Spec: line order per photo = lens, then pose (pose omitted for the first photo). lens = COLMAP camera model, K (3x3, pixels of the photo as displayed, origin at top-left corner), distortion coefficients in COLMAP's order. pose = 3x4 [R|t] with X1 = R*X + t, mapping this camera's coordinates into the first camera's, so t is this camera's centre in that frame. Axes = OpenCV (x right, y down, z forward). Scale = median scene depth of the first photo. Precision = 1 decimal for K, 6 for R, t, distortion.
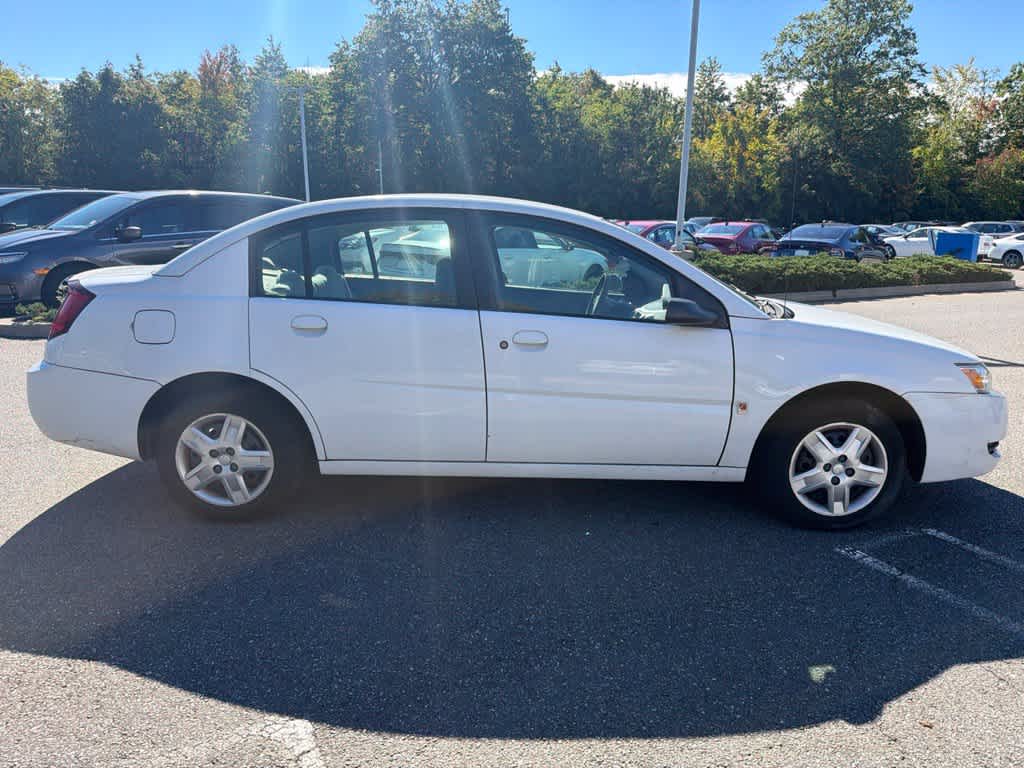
lens RADIAL K [[731.4, 0, 509.0], [0, 731.4, 385.4], [0, 0, 1]] dist [0.011583, -0.010522]
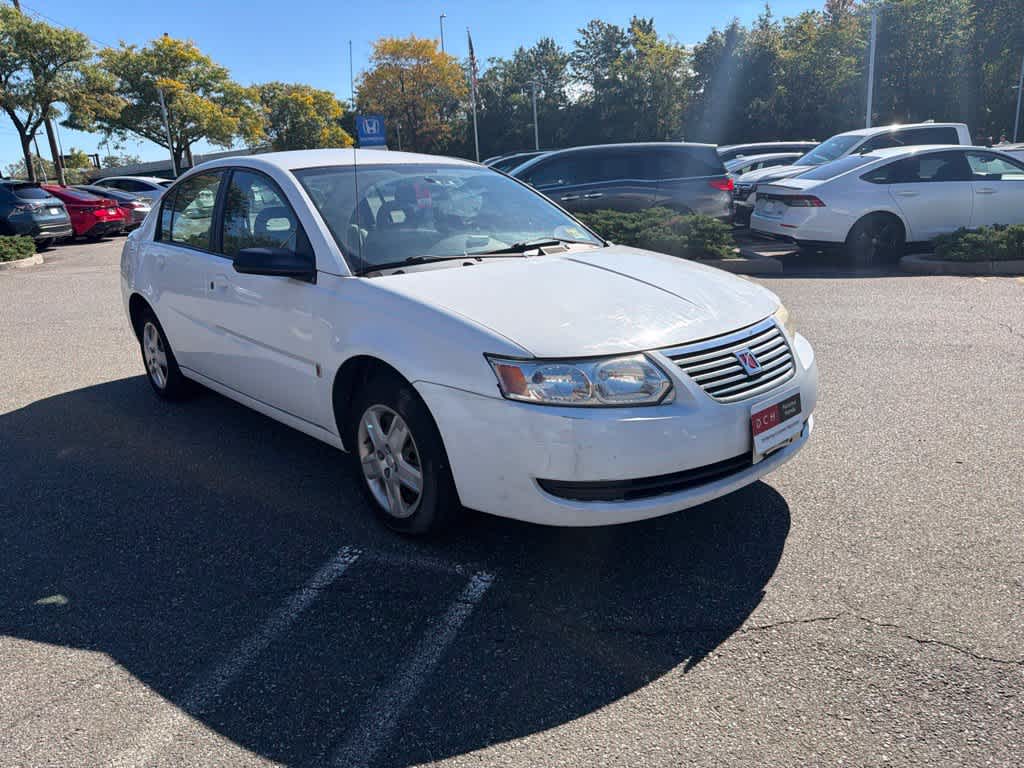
lens RADIAL K [[731.4, 0, 509.0], [0, 731.4, 385.4], [0, 0, 1]] dist [0.011583, -0.010522]
pose [[0.666511, 0.164742, -0.727065, 0.093447], [-0.113053, 0.986334, 0.119851, -0.006984], [0.736873, 0.002315, 0.676027, 0.045119]]
